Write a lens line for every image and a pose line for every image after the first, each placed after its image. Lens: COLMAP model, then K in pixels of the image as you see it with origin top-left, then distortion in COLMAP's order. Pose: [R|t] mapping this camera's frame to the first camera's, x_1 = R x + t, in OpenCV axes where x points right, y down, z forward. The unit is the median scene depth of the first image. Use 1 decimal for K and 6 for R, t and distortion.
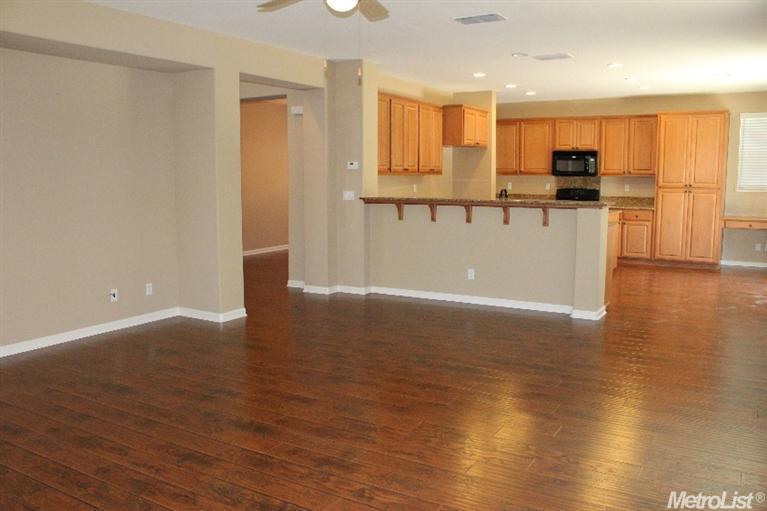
lens RADIAL K [[647.5, 0, 387.2], [0, 647.5, 262.4], [0, 0, 1]] dist [-0.092547, 0.033818]
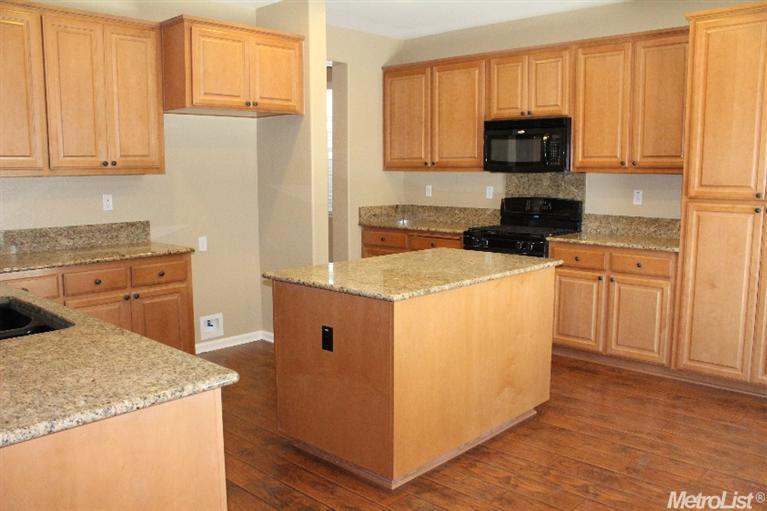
lens RADIAL K [[647.5, 0, 391.8], [0, 647.5, 257.3], [0, 0, 1]] dist [-0.092547, 0.033818]
pose [[0.973643, 0.025398, -0.226660, 0.310558], [-0.025623, 0.999670, 0.001953, -0.070537], [0.226634, 0.003907, 0.973972, 0.518094]]
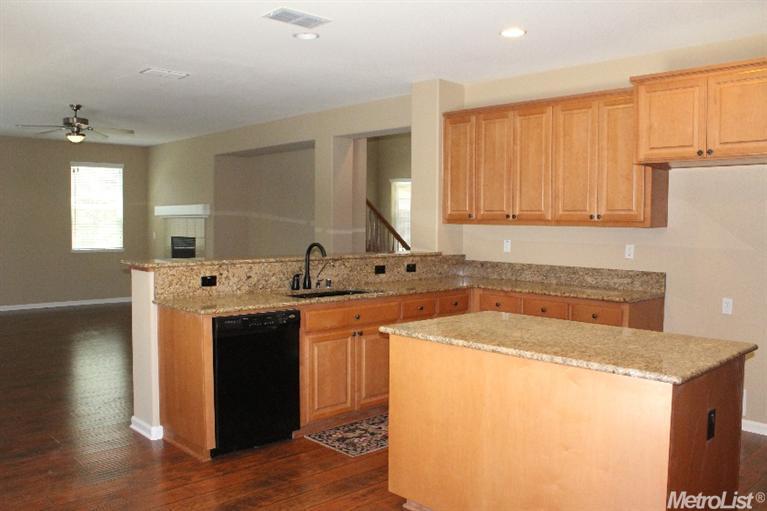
lens RADIAL K [[647.5, 0, 358.3], [0, 647.5, 227.0], [0, 0, 1]] dist [-0.092547, 0.033818]
pose [[-0.273784, 0.005808, -0.961774, 0.729709], [-0.145343, 0.988248, 0.047342, -0.147051], [0.950746, 0.152749, -0.269722, 1.072466]]
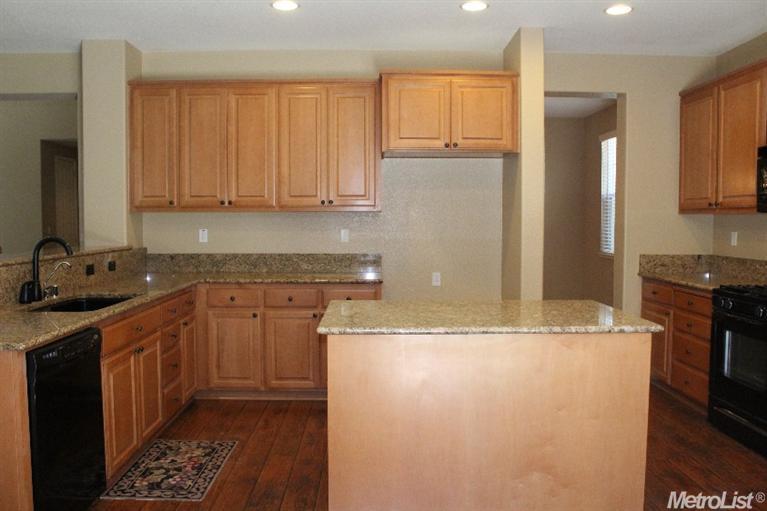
lens RADIAL K [[647.5, 0, 367.0], [0, 647.5, 247.6], [0, 0, 1]] dist [-0.092547, 0.033818]
pose [[0.510477, 0.038335, -0.859037, 0.607737], [-0.119460, 0.992480, -0.026698, -0.089561], [0.851553, 0.116249, 0.511217, 0.751649]]
